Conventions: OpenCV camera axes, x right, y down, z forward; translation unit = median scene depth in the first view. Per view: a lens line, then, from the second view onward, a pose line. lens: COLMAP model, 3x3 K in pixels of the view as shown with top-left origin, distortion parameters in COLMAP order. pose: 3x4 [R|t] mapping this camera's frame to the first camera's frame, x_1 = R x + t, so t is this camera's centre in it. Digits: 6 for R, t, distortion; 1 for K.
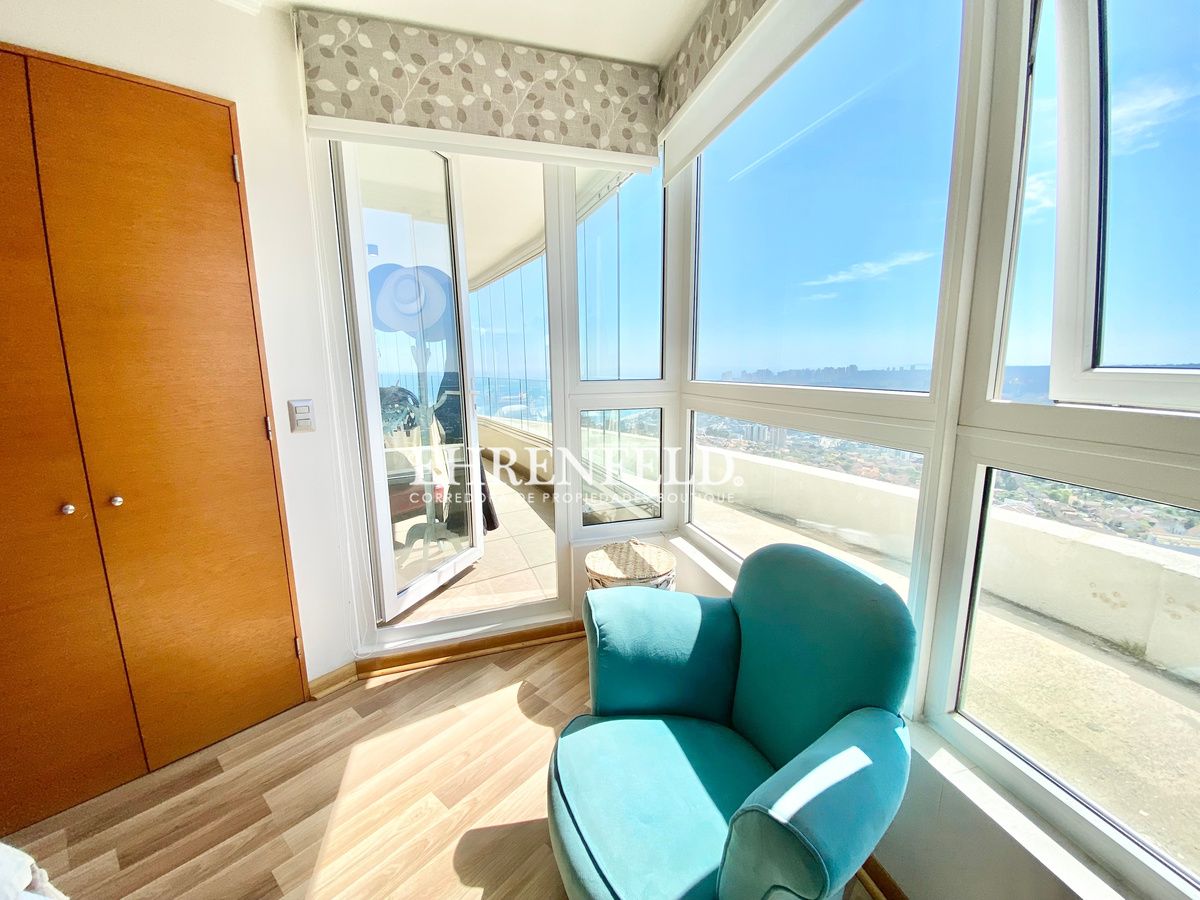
lens RADIAL K [[485.2, 0, 603.8], [0, 485.2, 445.4], [0, 0, 1]] dist [0.032315, -0.024989]
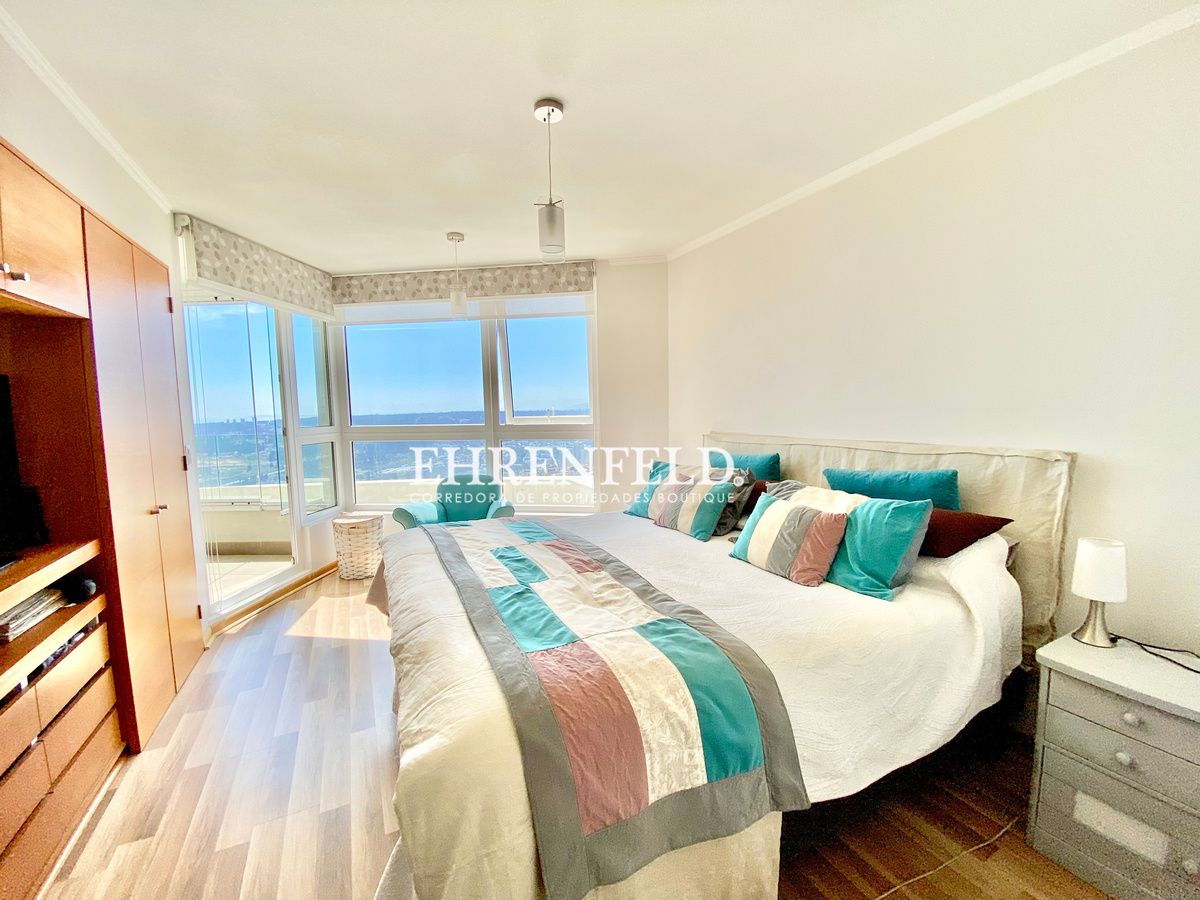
lens RADIAL K [[485.2, 0, 603.8], [0, 485.2, 445.4], [0, 0, 1]] dist [0.032315, -0.024989]
pose [[0.368503, -0.069091, 0.927056, -1.588751], [0.163899, 0.986442, 0.008367, 0.109460], [-0.915064, 0.148860, 0.374831, -0.781817]]
